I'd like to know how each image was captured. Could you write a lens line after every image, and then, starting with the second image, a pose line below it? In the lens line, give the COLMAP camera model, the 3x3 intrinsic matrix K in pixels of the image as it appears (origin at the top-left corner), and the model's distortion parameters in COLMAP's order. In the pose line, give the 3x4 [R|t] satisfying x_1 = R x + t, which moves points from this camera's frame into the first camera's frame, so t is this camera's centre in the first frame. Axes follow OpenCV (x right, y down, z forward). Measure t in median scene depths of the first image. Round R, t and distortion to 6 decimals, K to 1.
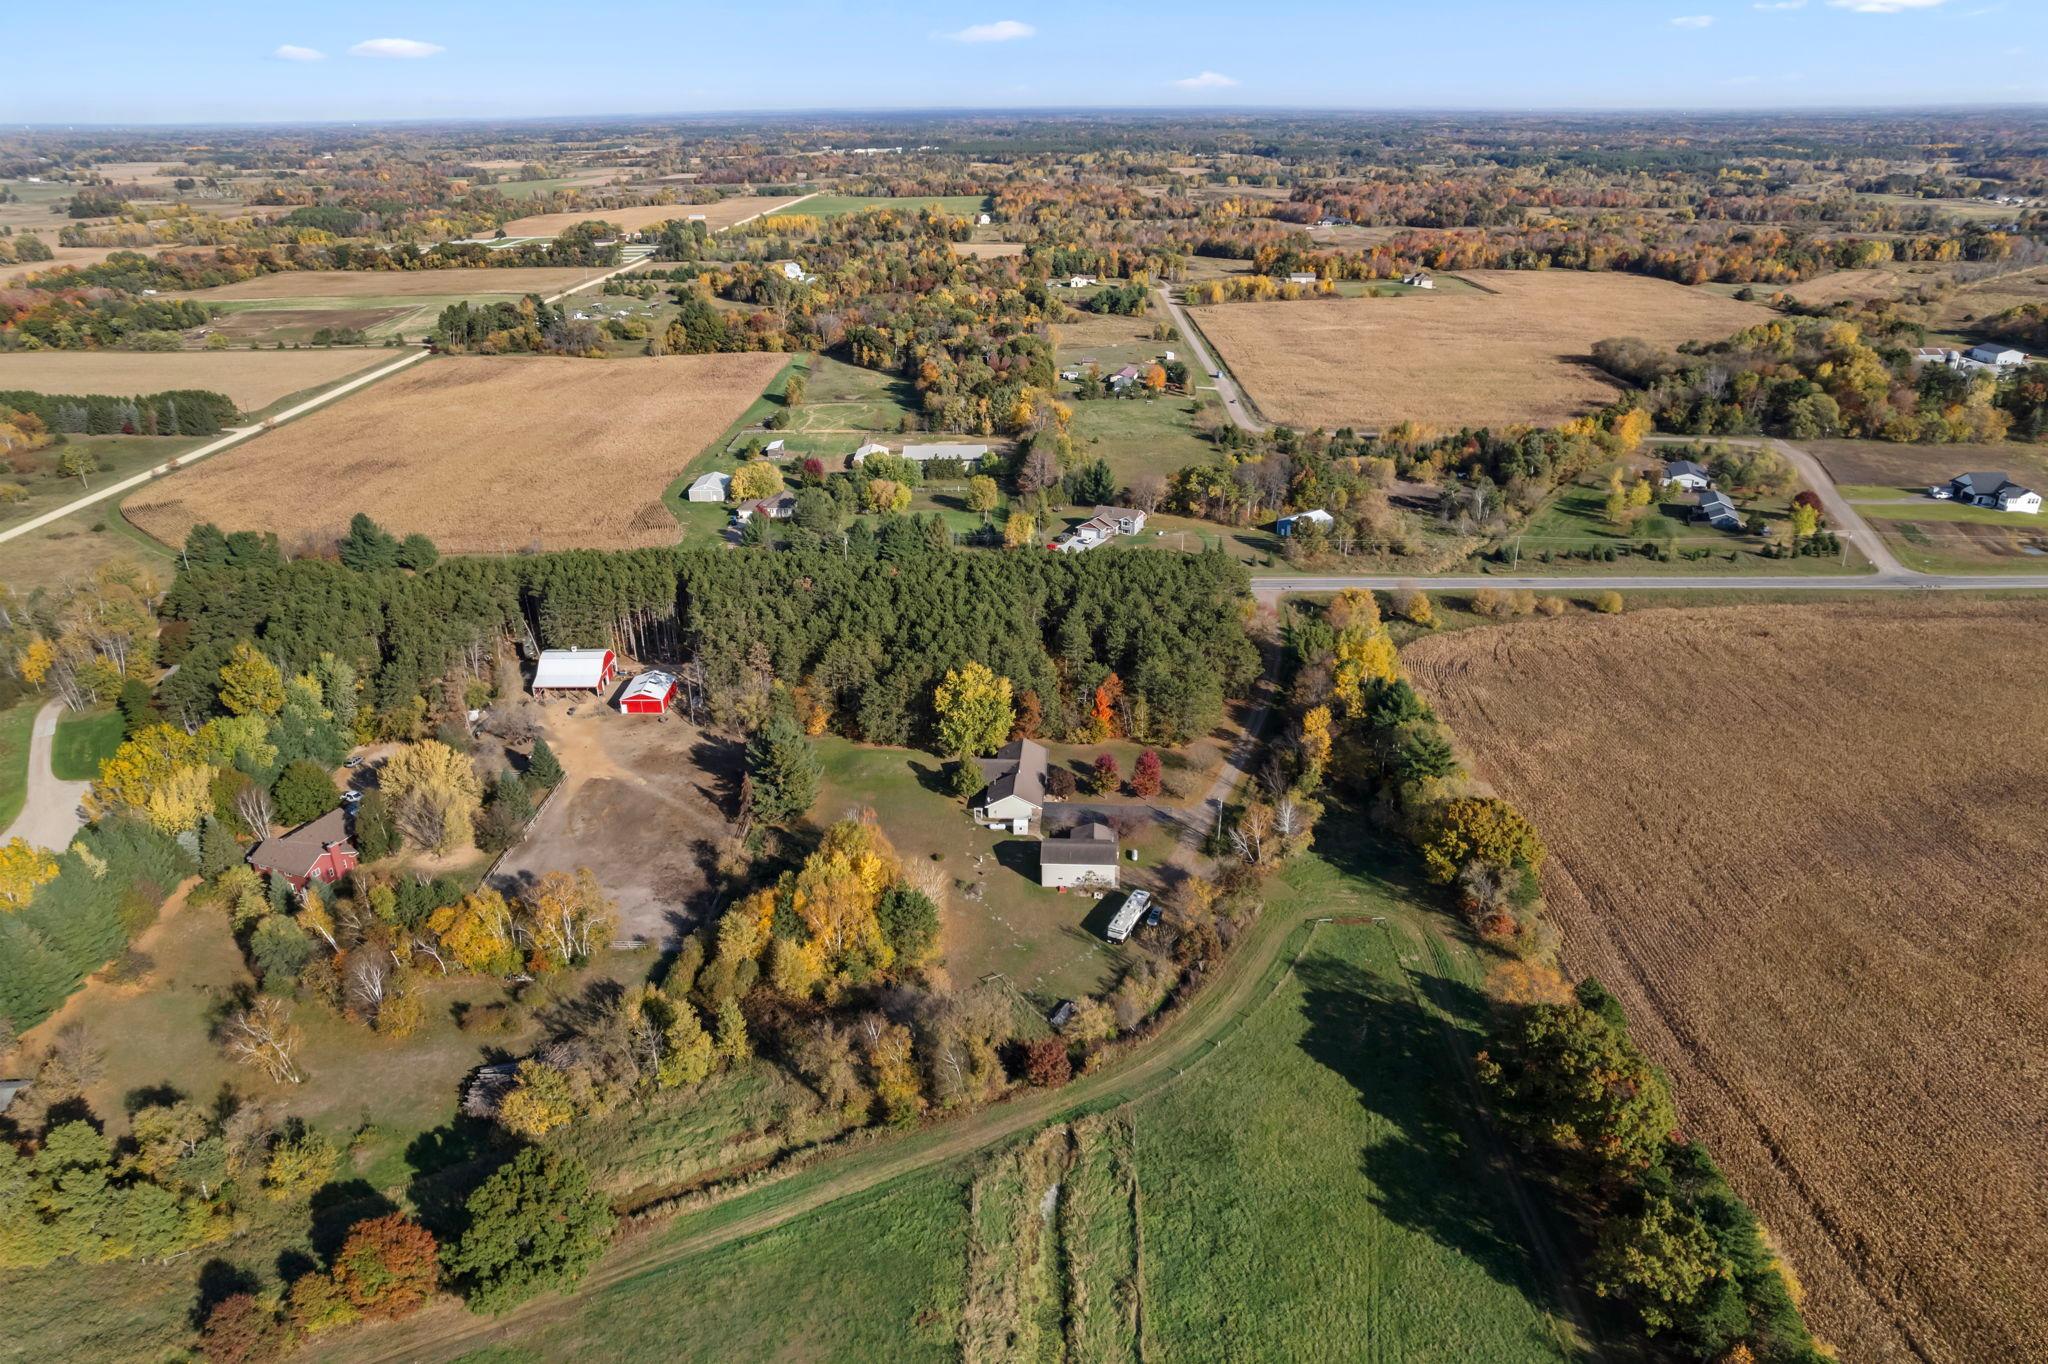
lens RADIAL K [[1331.4, 0, 1035.8], [0, 1331.4, 679.2], [0, 0, 1]] dist [-0.071333, 0.065838]
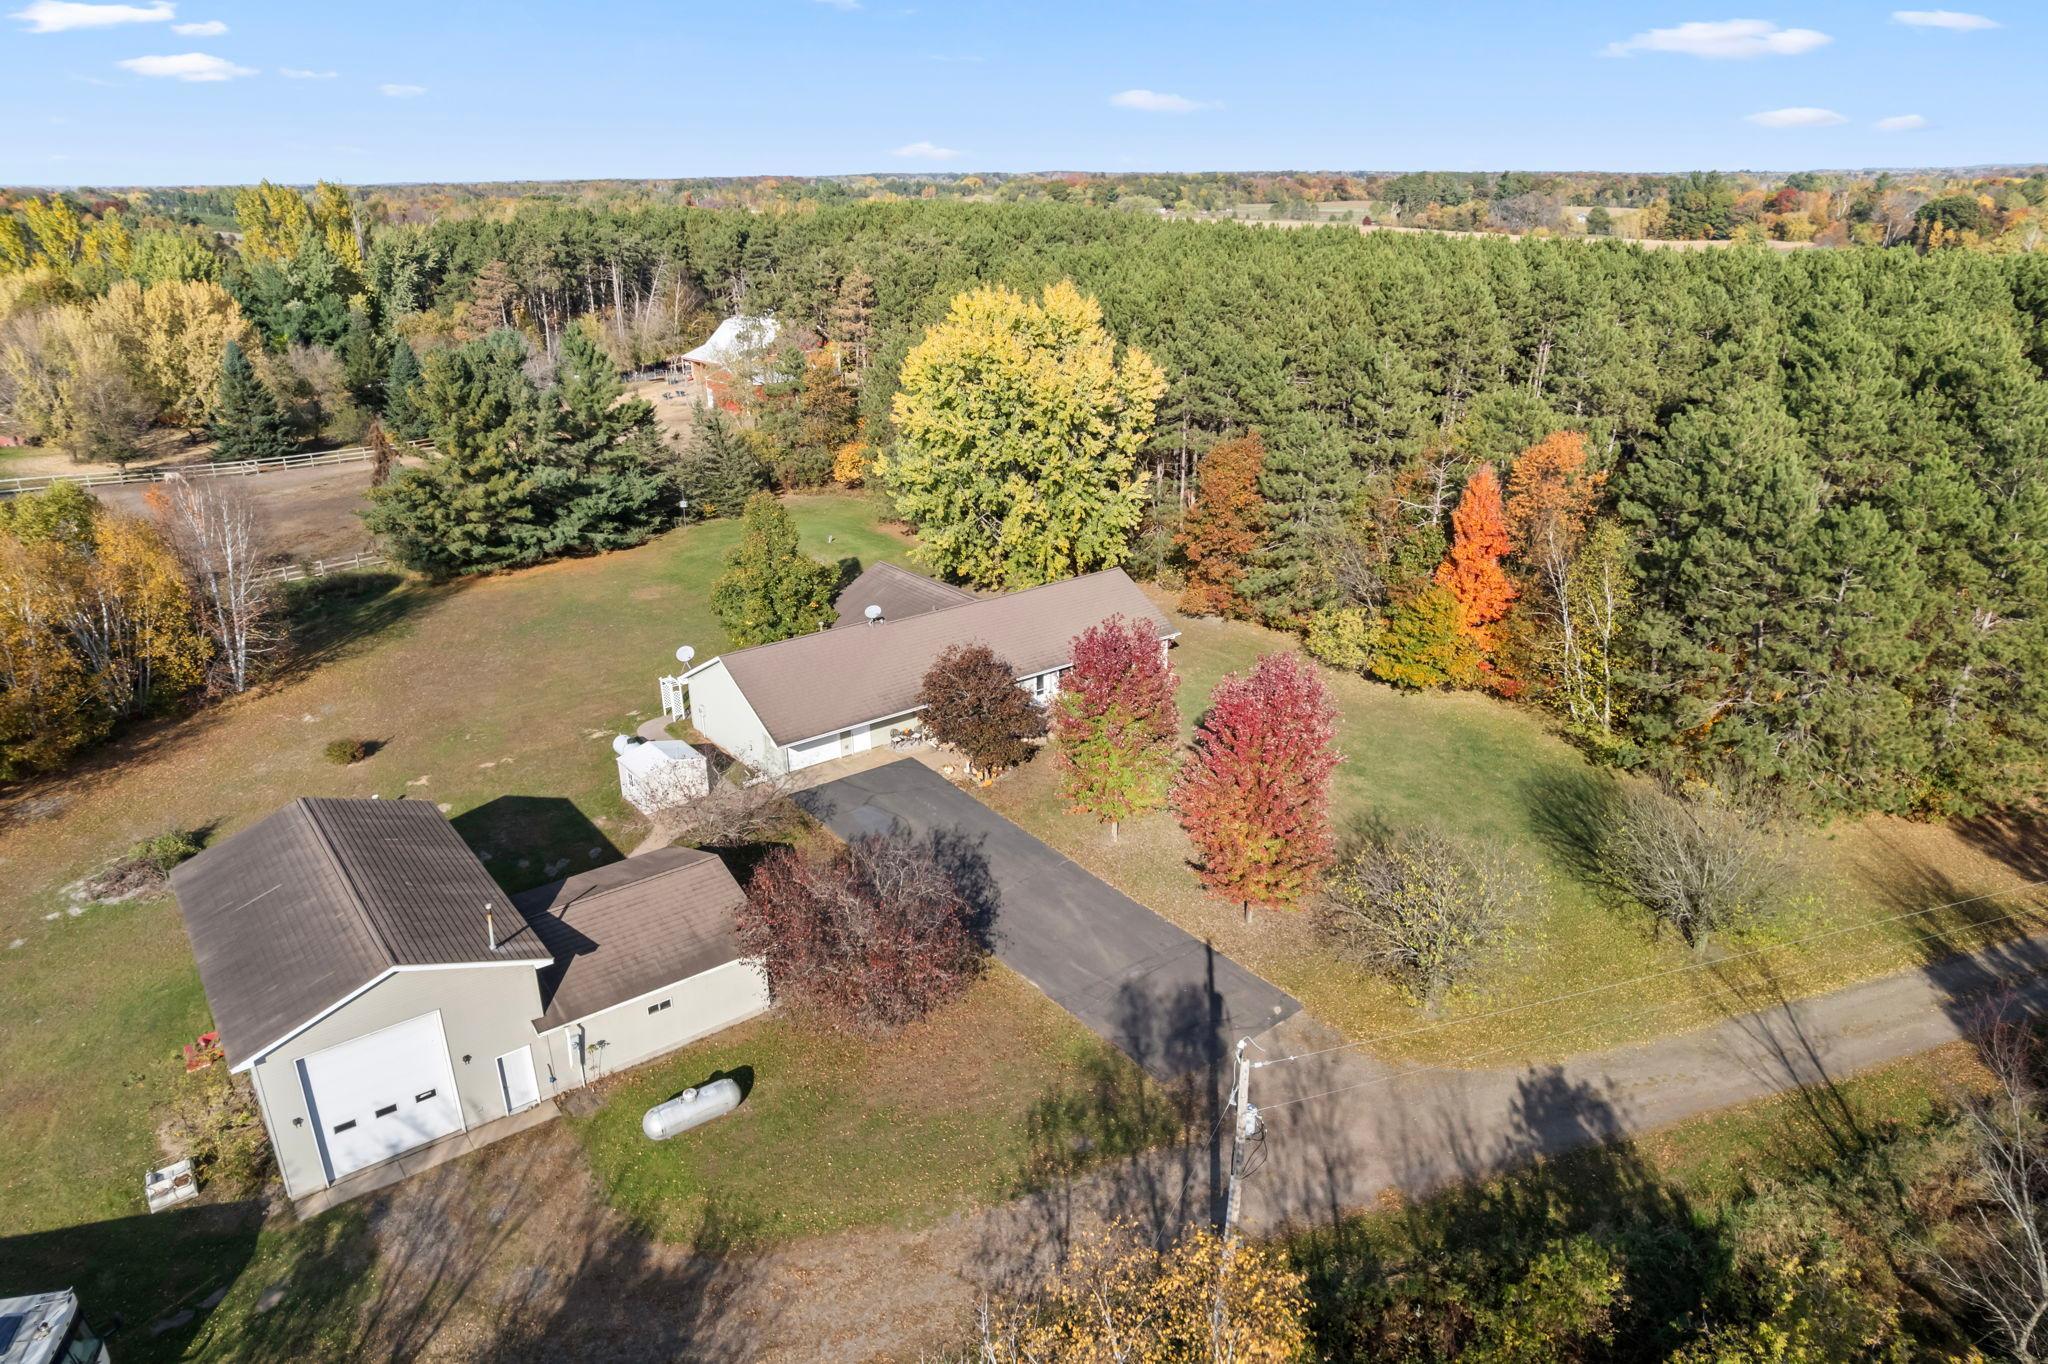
lens RADIAL K [[1298.0, 0, 1026.9], [0, 1298.0, 706.5], [0, 0, 1]] dist [-0.081034, 0.072077]
pose [[0.647692, 0.287300, -0.705658, 0.115395], [-0.298222, 0.947880, 0.112192, 0.028914], [0.701112, 0.137777, 0.699614, 0.512735]]
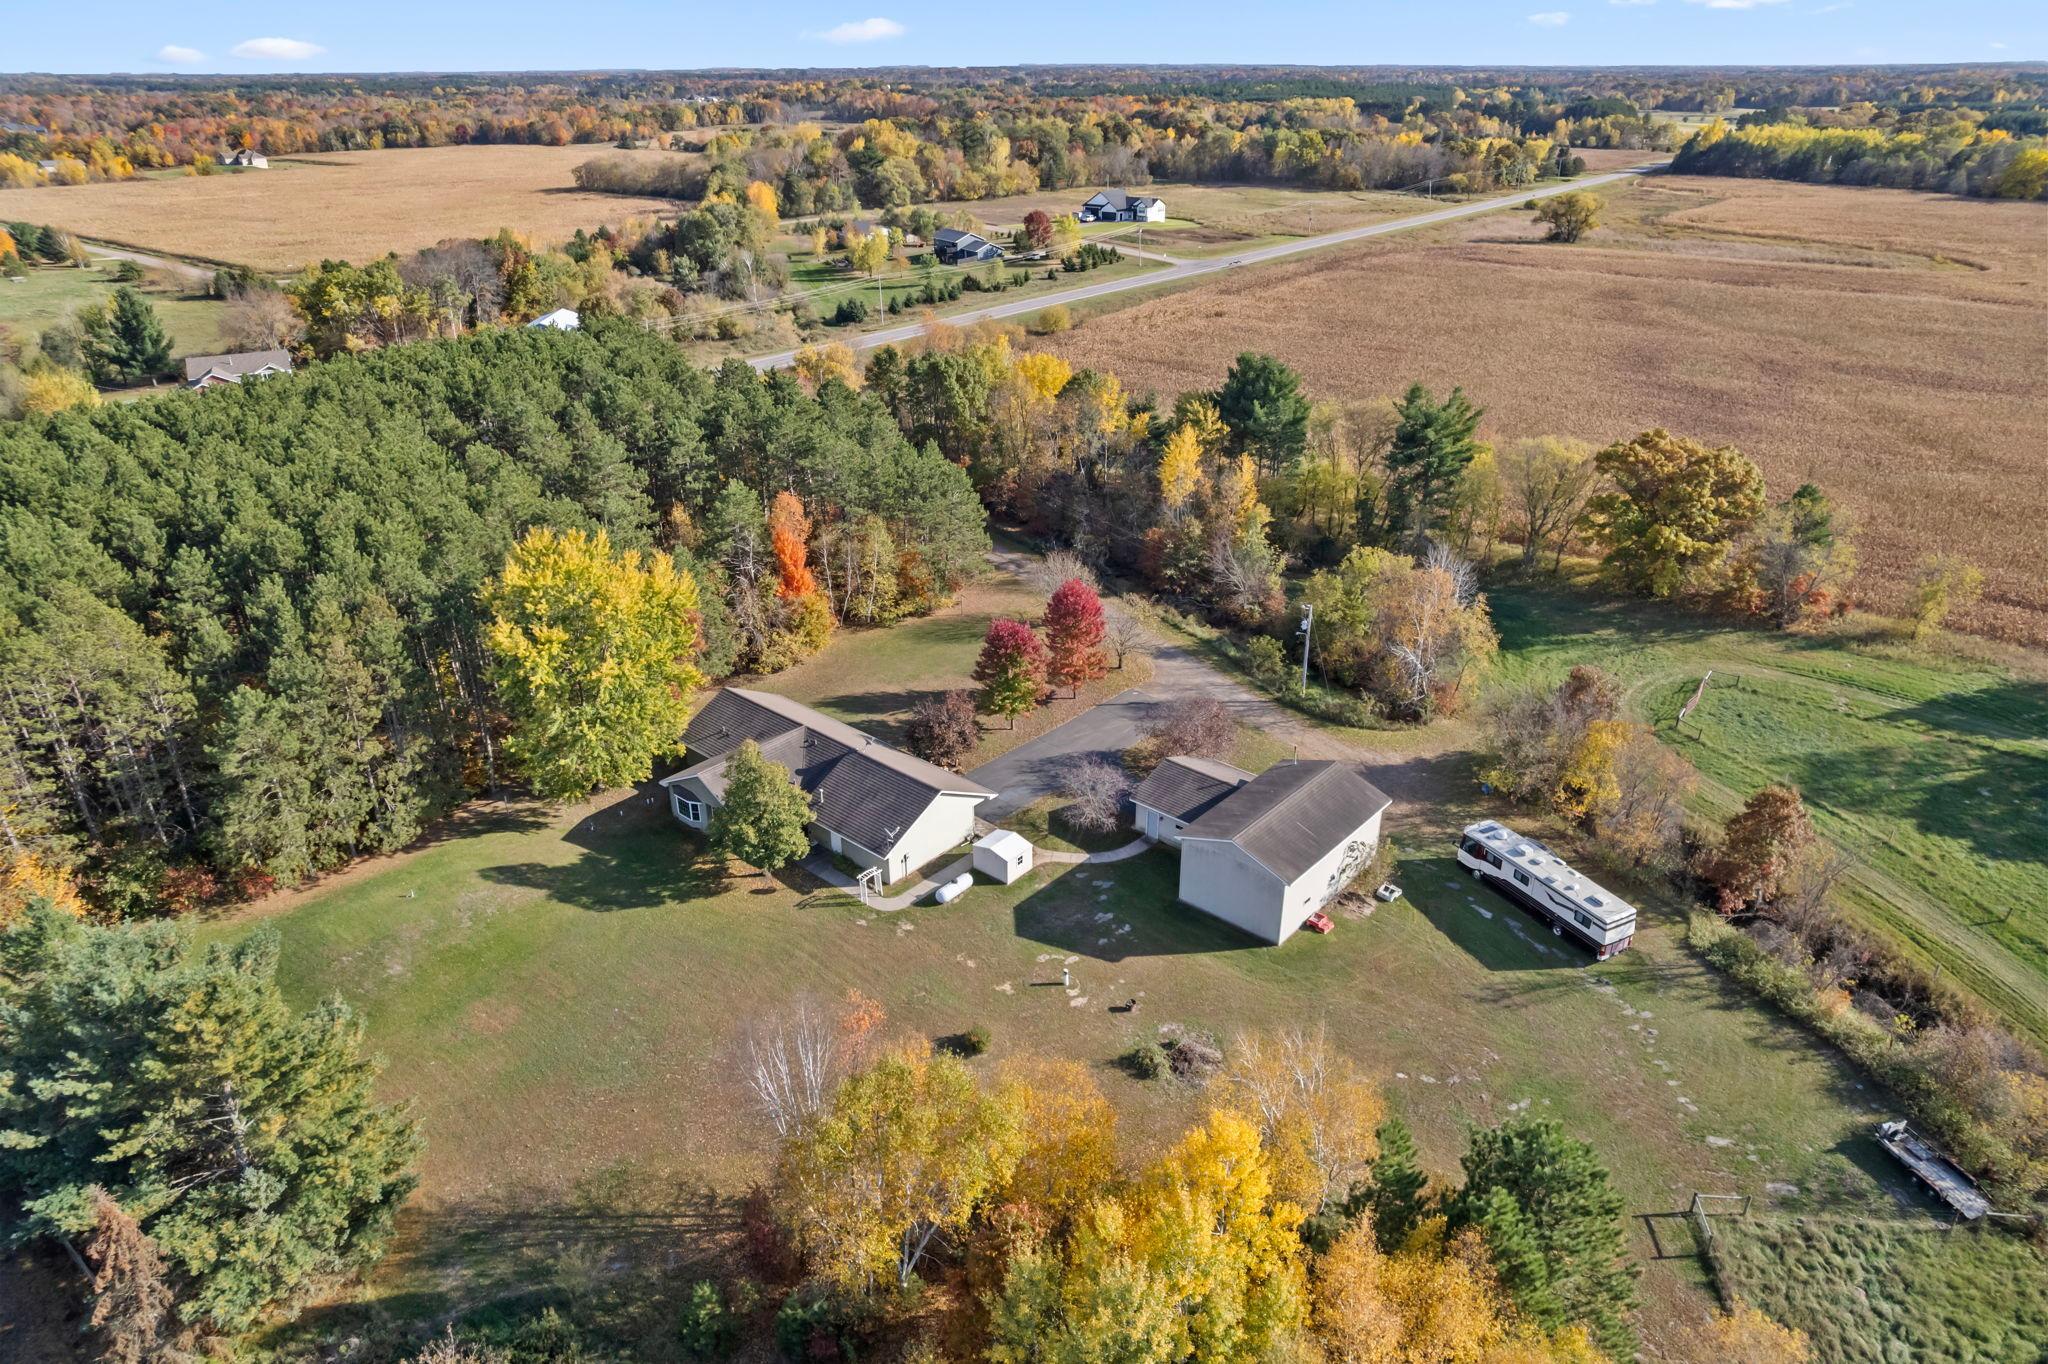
lens RADIAL K [[1298.0, 0, 1026.9], [0, 1298.0, 706.5], [0, 0, 1]] dist [-0.081034, 0.072077]
pose [[0.613753, -0.351243, 0.707061, -0.142966], [0.318860, 0.929572, 0.184998, 0.005517], [-0.722243, 0.111910, 0.682525, 0.441719]]
